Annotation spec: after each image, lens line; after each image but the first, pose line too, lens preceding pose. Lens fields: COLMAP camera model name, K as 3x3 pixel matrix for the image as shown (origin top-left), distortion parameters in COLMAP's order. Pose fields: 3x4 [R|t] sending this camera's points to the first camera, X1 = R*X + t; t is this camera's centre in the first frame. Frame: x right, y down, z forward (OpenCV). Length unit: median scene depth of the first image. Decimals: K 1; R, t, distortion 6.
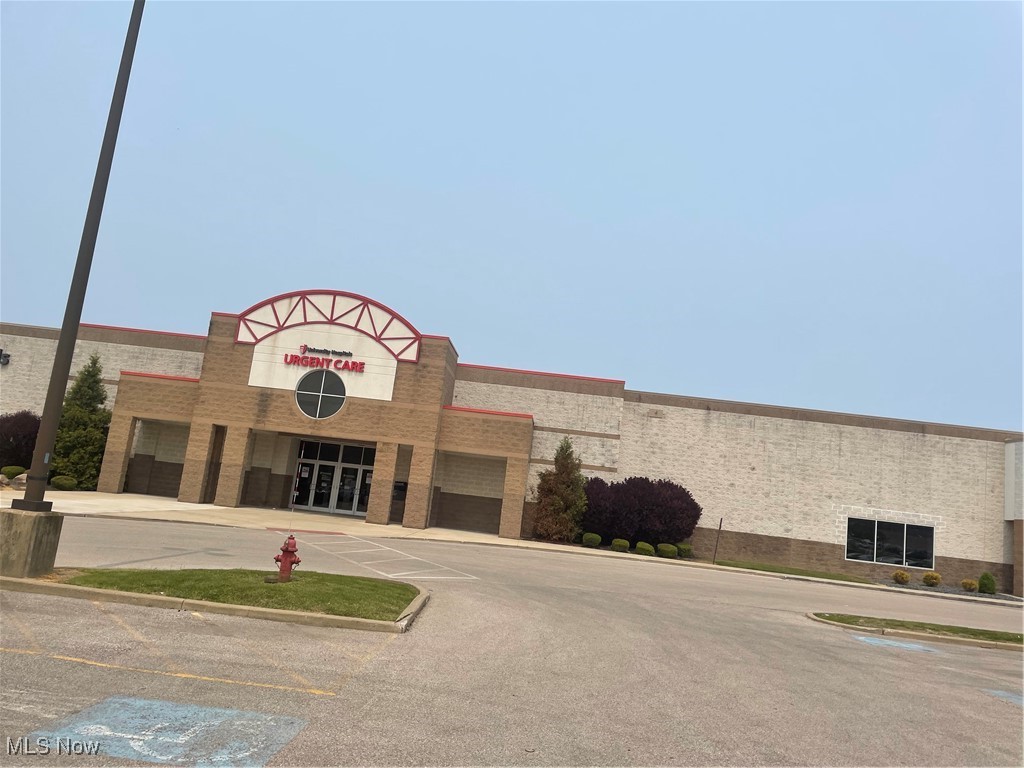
lens RADIAL K [[781.2, 0, 512.0], [0, 781.2, 384.0], [0, 0, 1]] dist [0.077876, -0.086325]
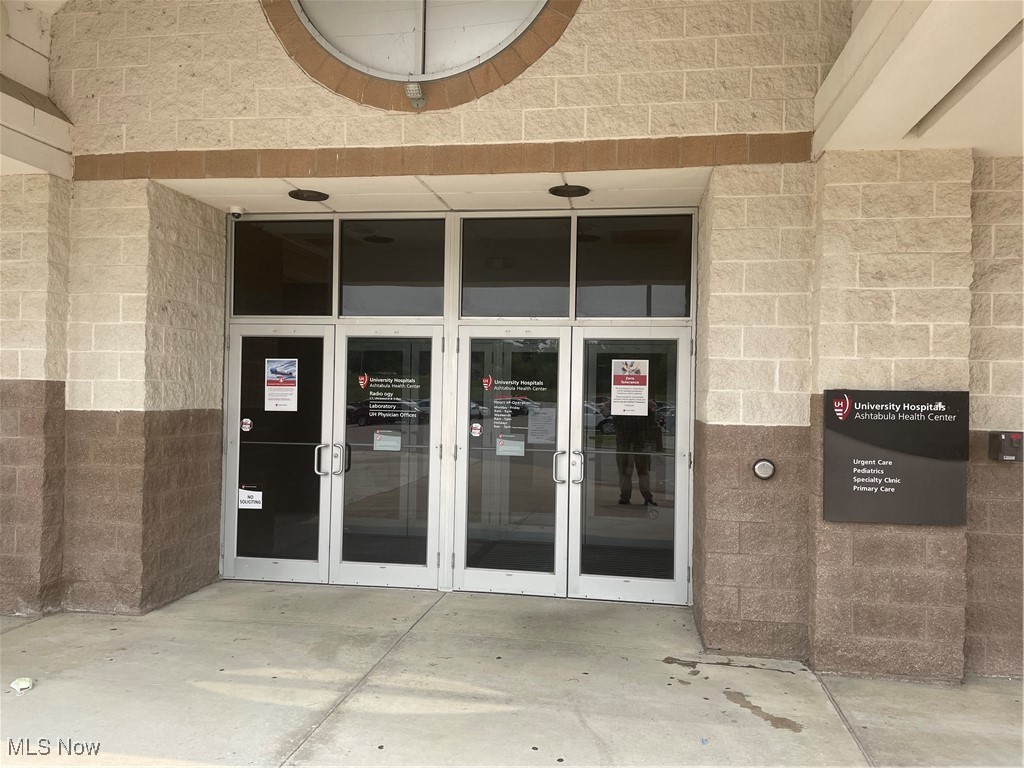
lens RADIAL K [[781.2, 0, 512.0], [0, 781.2, 384.0], [0, 0, 1]] dist [0.077876, -0.086325]
pose [[0.988719, -0.094982, -0.115817, -0.187486], [0.109676, 0.985703, 0.127908, 0.094383], [0.102013, -0.139167, 0.985000, 0.824288]]
